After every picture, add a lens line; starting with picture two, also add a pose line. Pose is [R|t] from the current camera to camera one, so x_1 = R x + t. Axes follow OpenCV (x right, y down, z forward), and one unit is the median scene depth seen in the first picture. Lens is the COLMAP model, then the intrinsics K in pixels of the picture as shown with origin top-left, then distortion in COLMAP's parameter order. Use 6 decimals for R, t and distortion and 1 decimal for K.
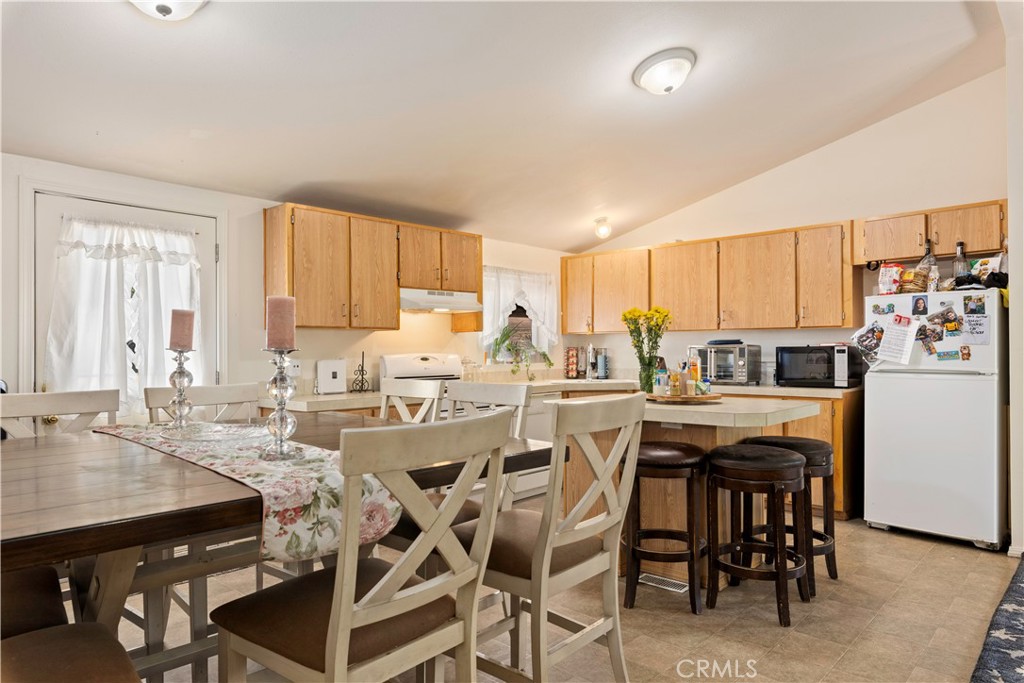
lens RADIAL K [[649.8, 0, 513.3], [0, 649.8, 345.6], [0, 0, 1]] dist [-0.007200, -0.002127]
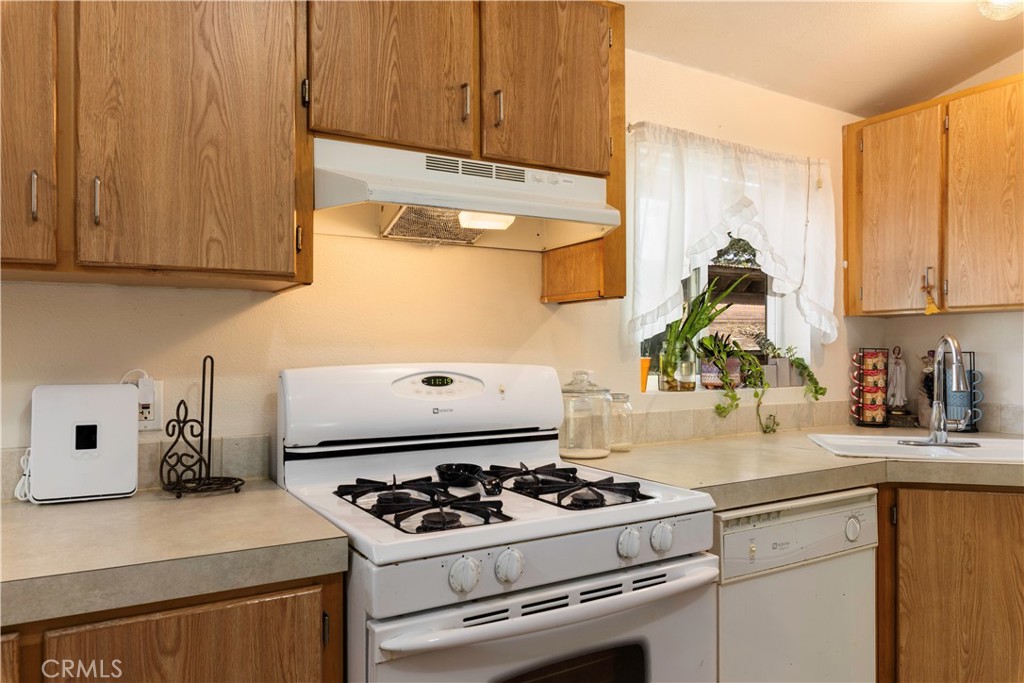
lens RADIAL K [[703.4, 0, 510.7], [0, 703.4, 342.5], [0, 0, 1]] dist [-0.006697, 0.001422]
pose [[0.960113, 0.004738, -0.279571, -0.003725], [-0.005855, 0.999978, -0.003158, 0.002567], [0.279550, 0.004669, 0.960120, 0.710176]]
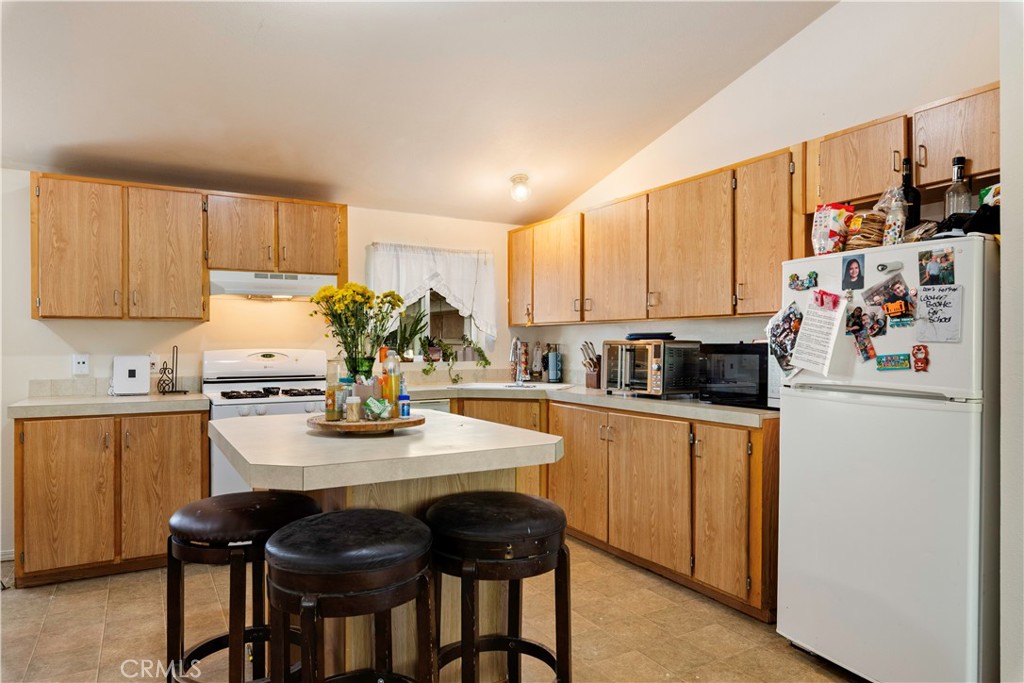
lens RADIAL K [[646.6, 0, 512.5], [0, 646.6, 340.0], [0, 0, 1]] dist [-0.000930, 0.000214]
pose [[0.956470, 0.004532, -0.291796, 0.427829], [-0.004105, 0.999989, 0.002075, -0.002646], [0.291803, -0.000786, 0.956478, 0.314551]]
